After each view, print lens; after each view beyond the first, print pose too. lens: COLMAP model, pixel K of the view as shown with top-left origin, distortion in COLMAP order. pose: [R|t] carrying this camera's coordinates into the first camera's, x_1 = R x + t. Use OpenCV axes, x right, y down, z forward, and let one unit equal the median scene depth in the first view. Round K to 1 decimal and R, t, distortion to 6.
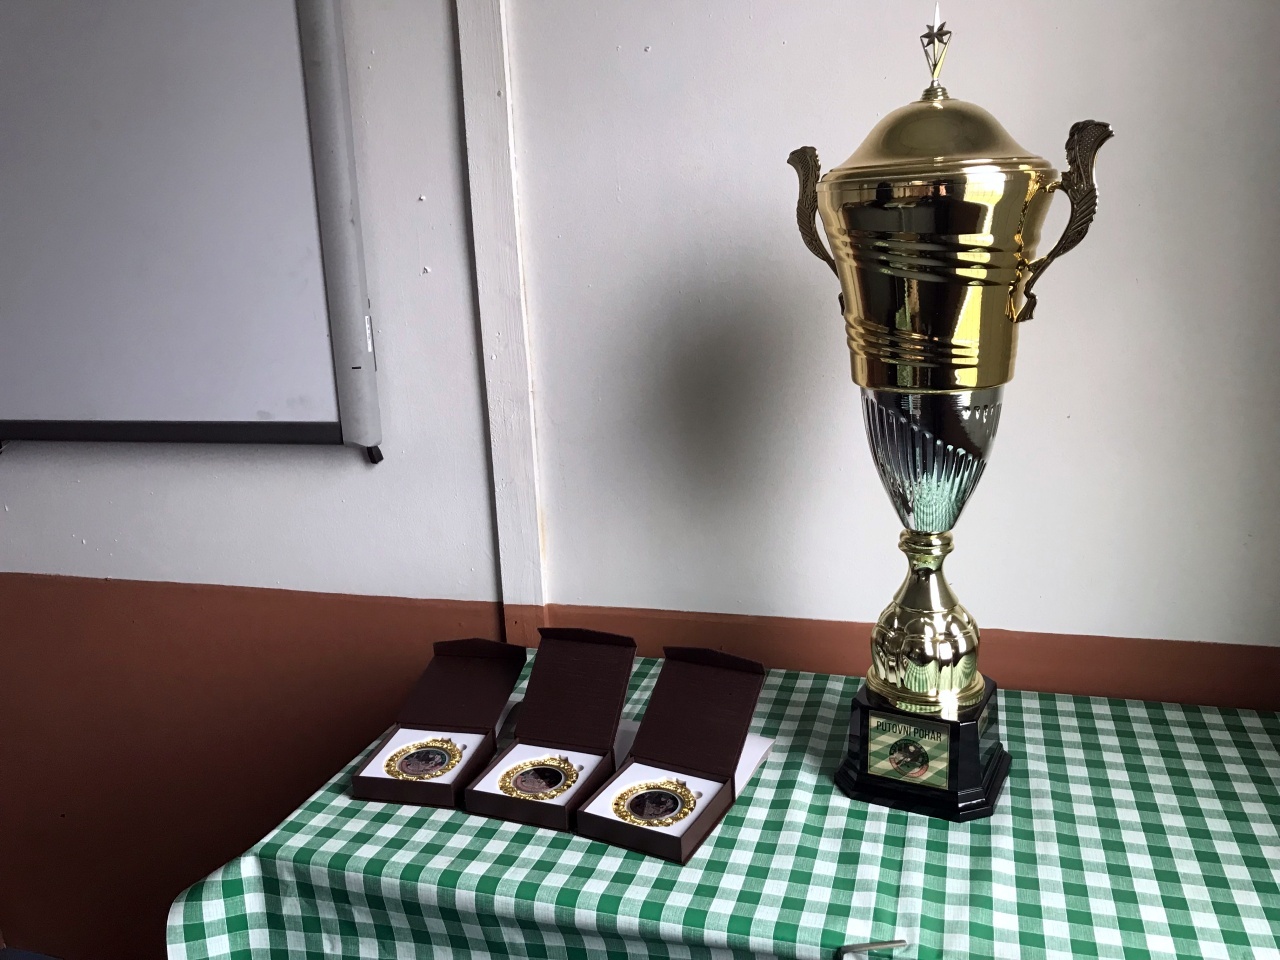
lens RADIAL K [[1078.6, 0, 635.6], [0, 1078.6, 474.4], [0, 0, 1]] dist [0.002193, -0.012111]
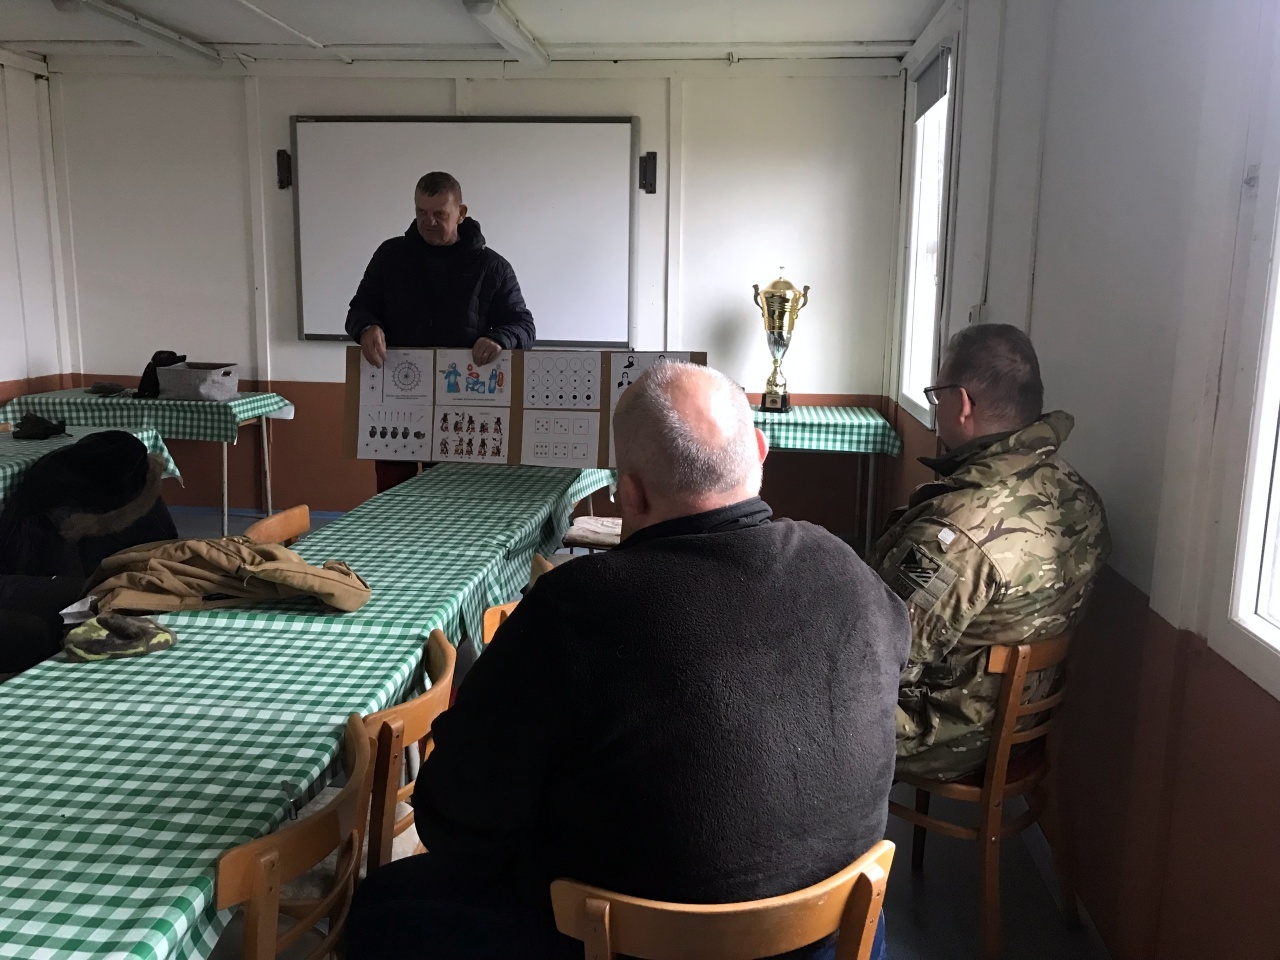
lens RADIAL K [[1078.6, 0, 635.6], [0, 1078.6, 474.4], [0, 0, 1]] dist [0.002193, -0.012111]
pose [[0.980868, 0.028722, 0.192542, -1.473837], [-0.020487, 0.998794, -0.044625, 0.906471], [-0.193592, 0.039827, 0.980273, -4.188660]]
